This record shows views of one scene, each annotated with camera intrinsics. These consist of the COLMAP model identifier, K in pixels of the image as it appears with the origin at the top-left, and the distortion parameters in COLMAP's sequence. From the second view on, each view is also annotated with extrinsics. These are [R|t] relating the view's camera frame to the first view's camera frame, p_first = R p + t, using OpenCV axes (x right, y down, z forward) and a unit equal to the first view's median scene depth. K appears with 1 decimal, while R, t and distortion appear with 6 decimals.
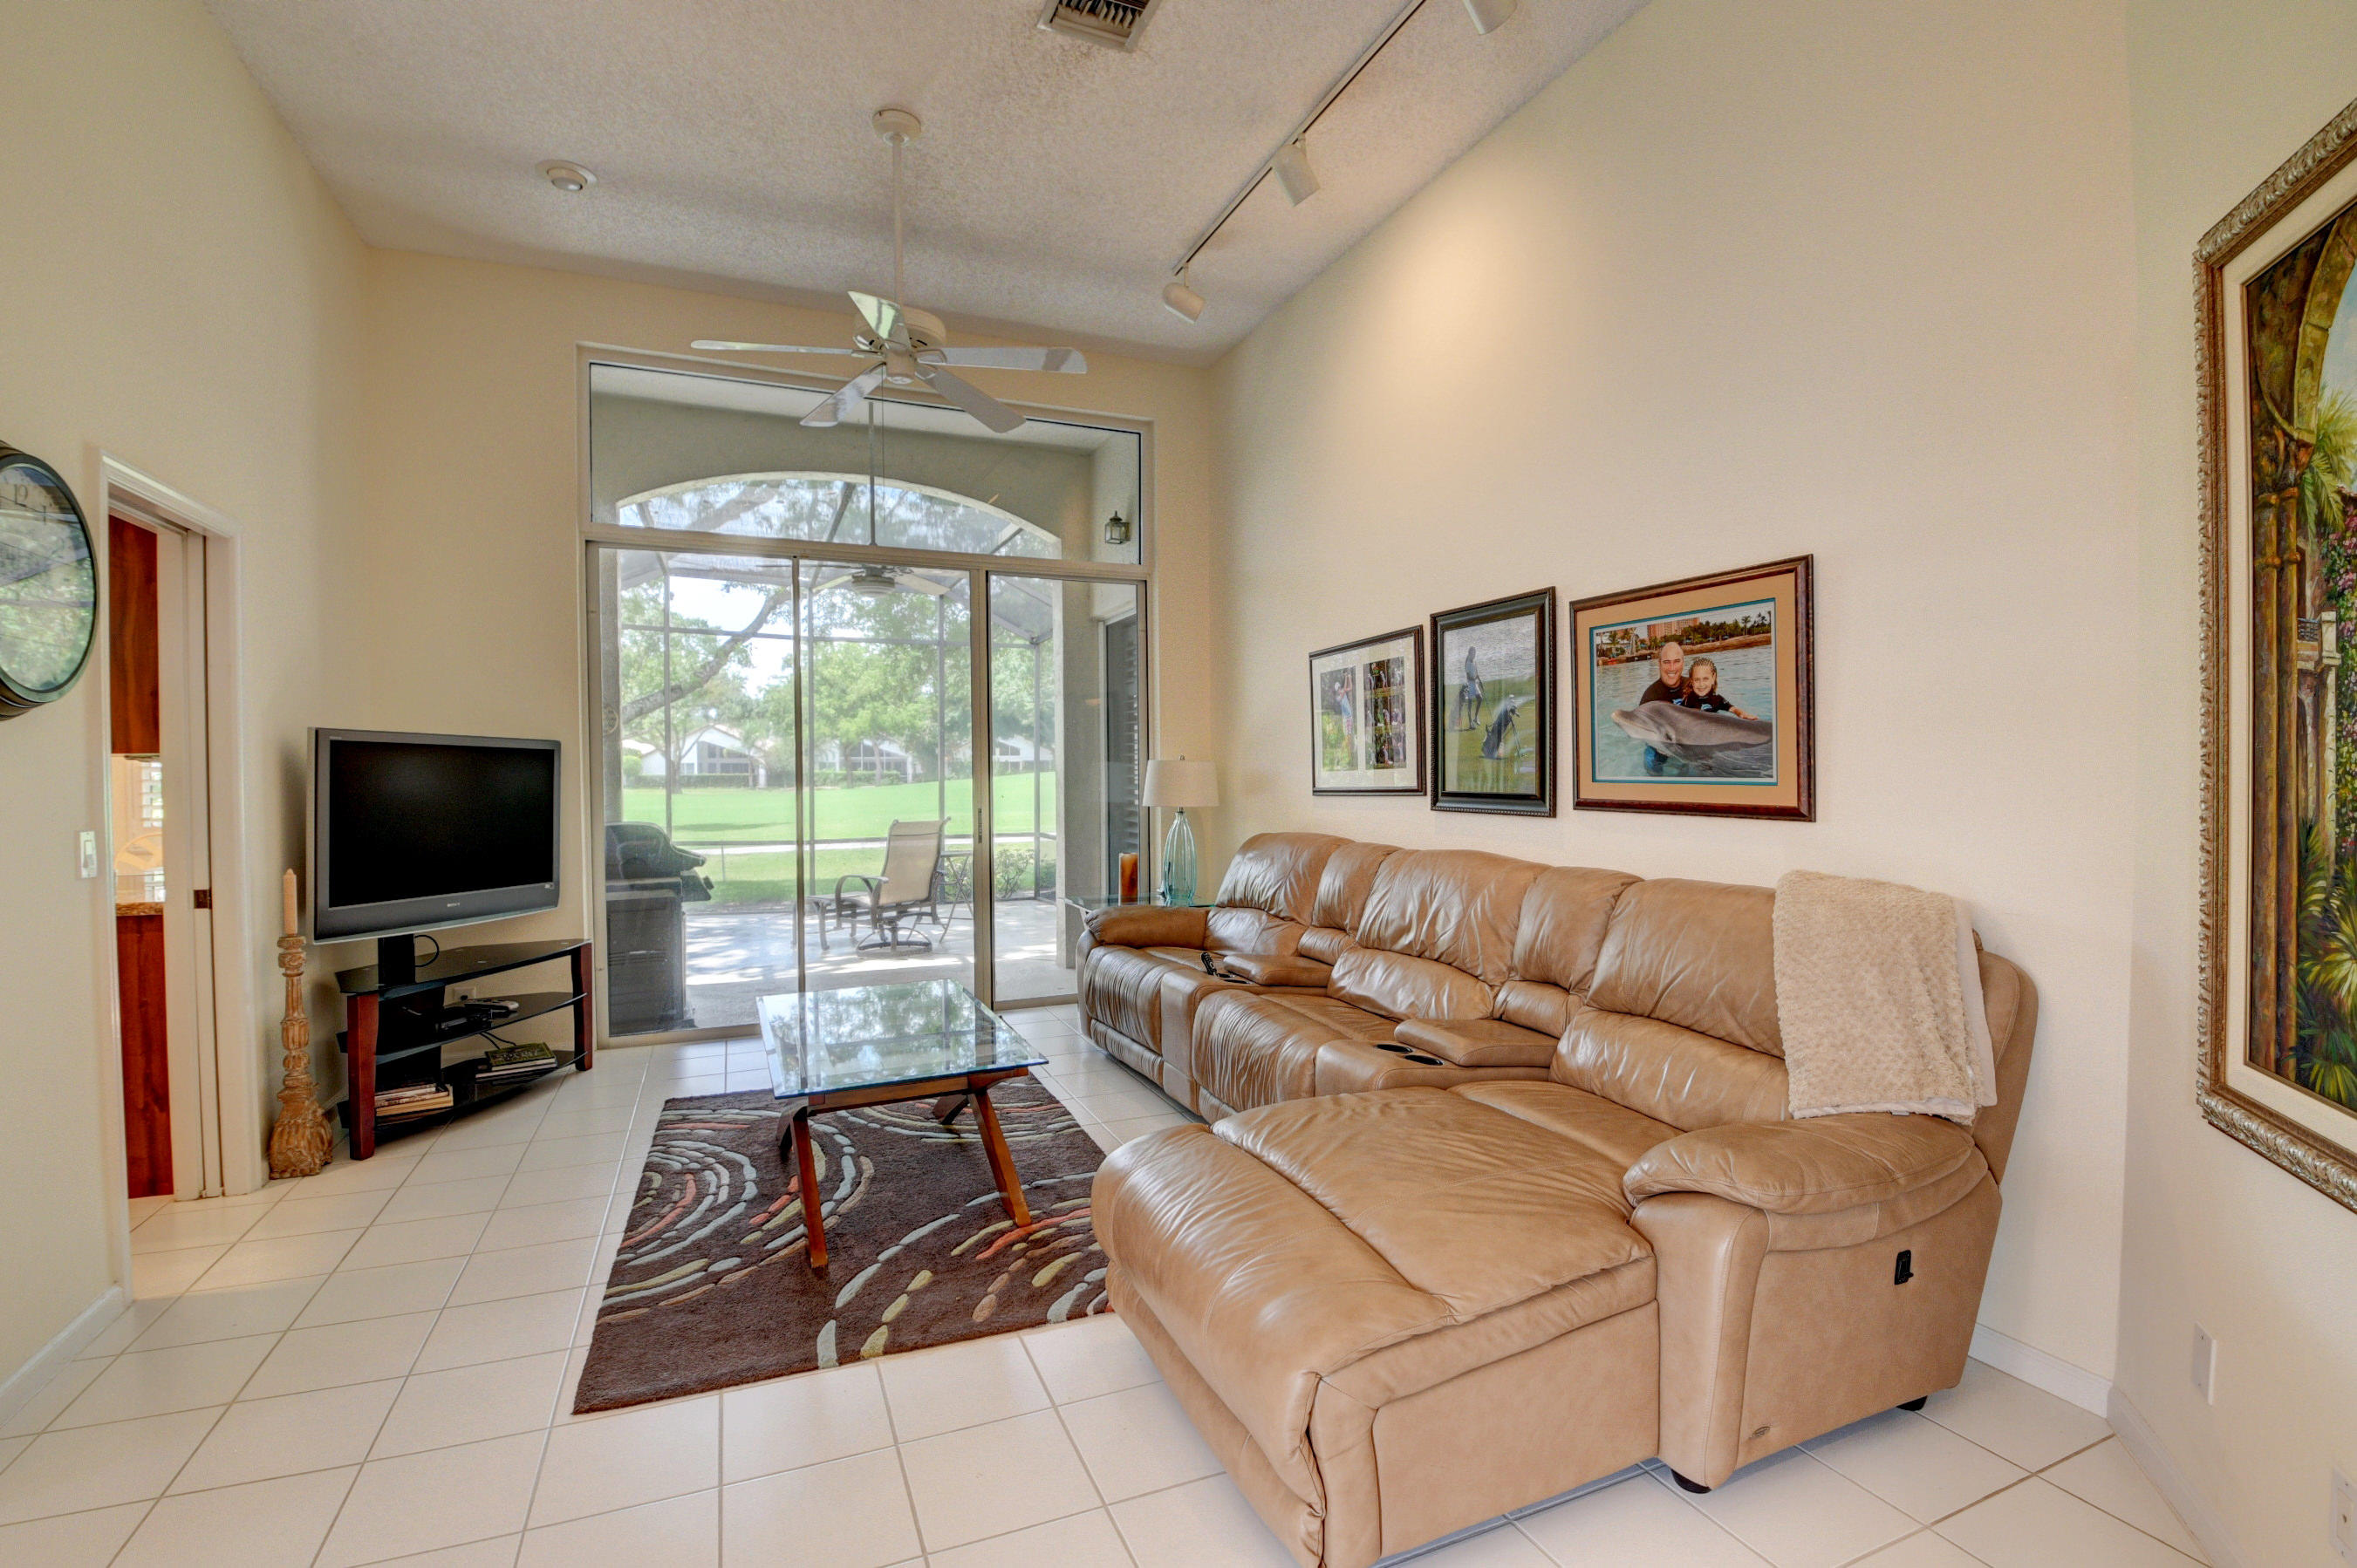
lens RADIAL K [[1064.9, 0, 1170.1], [0, 1064.9, 780.8], [0, 0, 1]] dist [-0.020566, -0.000489]
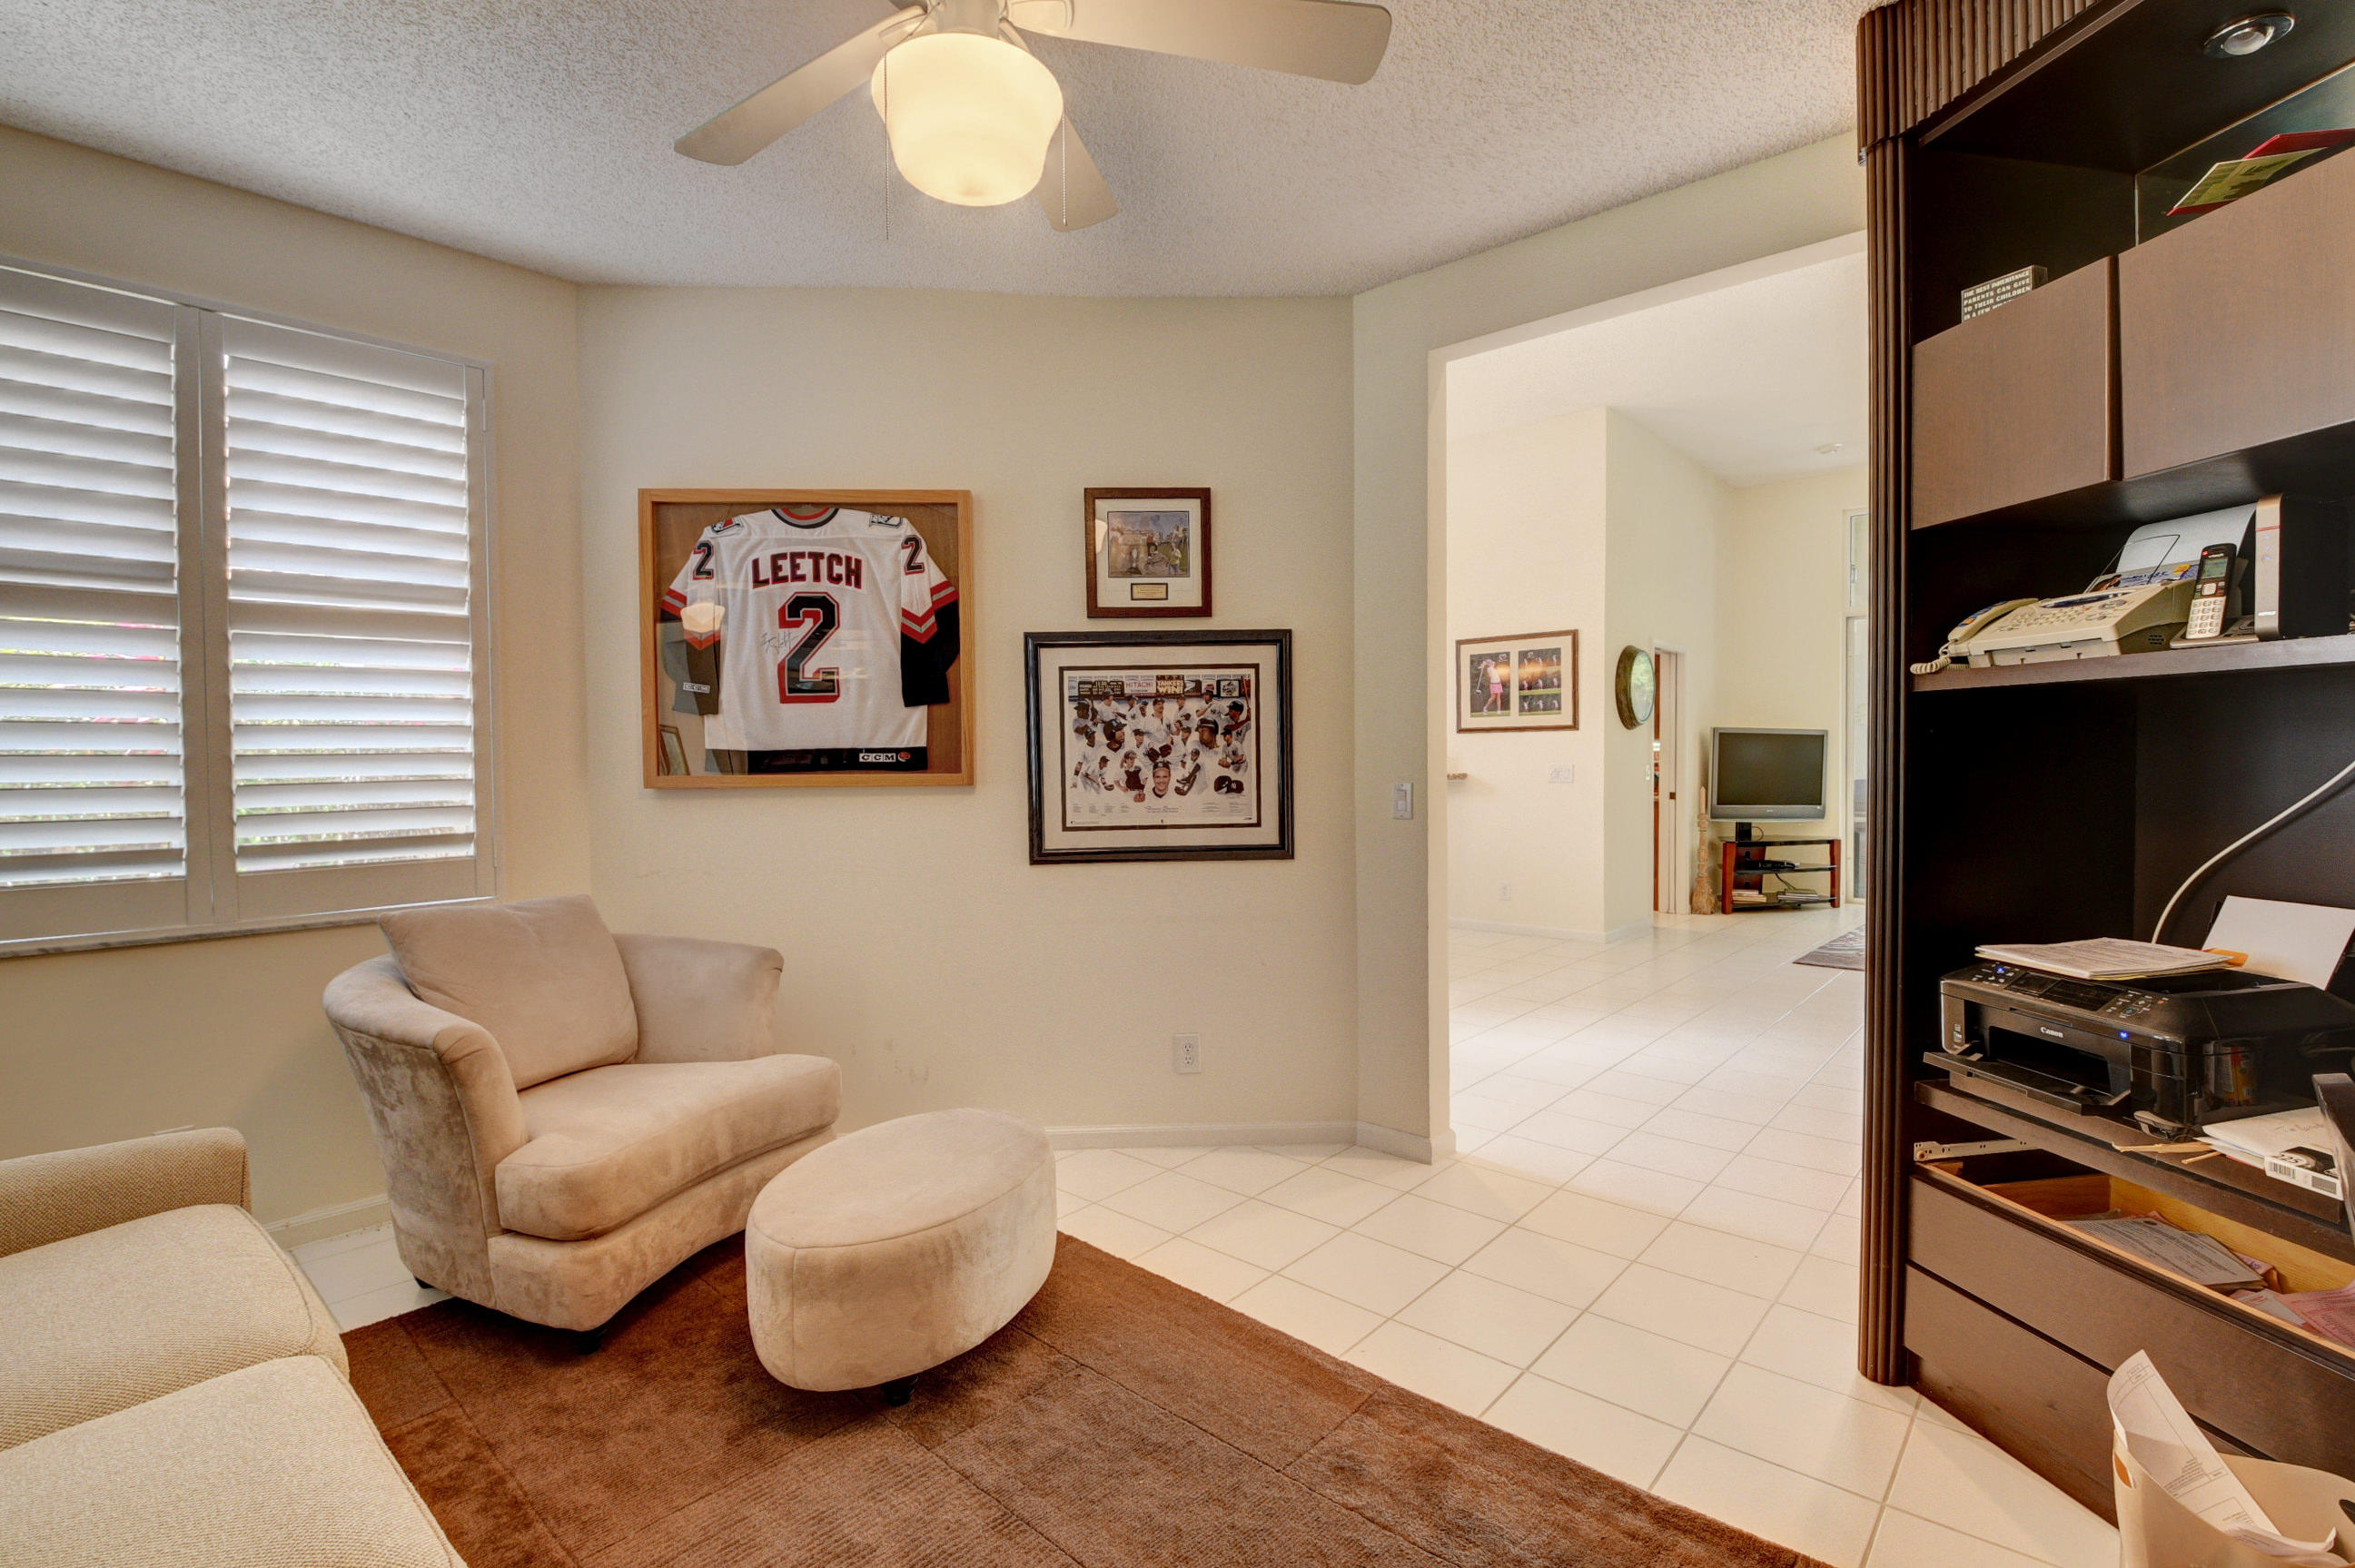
lens RADIAL K [[1064.0, 0, 1178.9], [0, 1064.0, 802.5], [0, 0, 1]] dist [-0.020566, -0.000489]
pose [[0.414664, 0.029339, -0.909501, 0.761405], [-0.008557, 0.999562, 0.028343, 0.054792], [0.909934, -0.003970, 0.414733, -0.959540]]
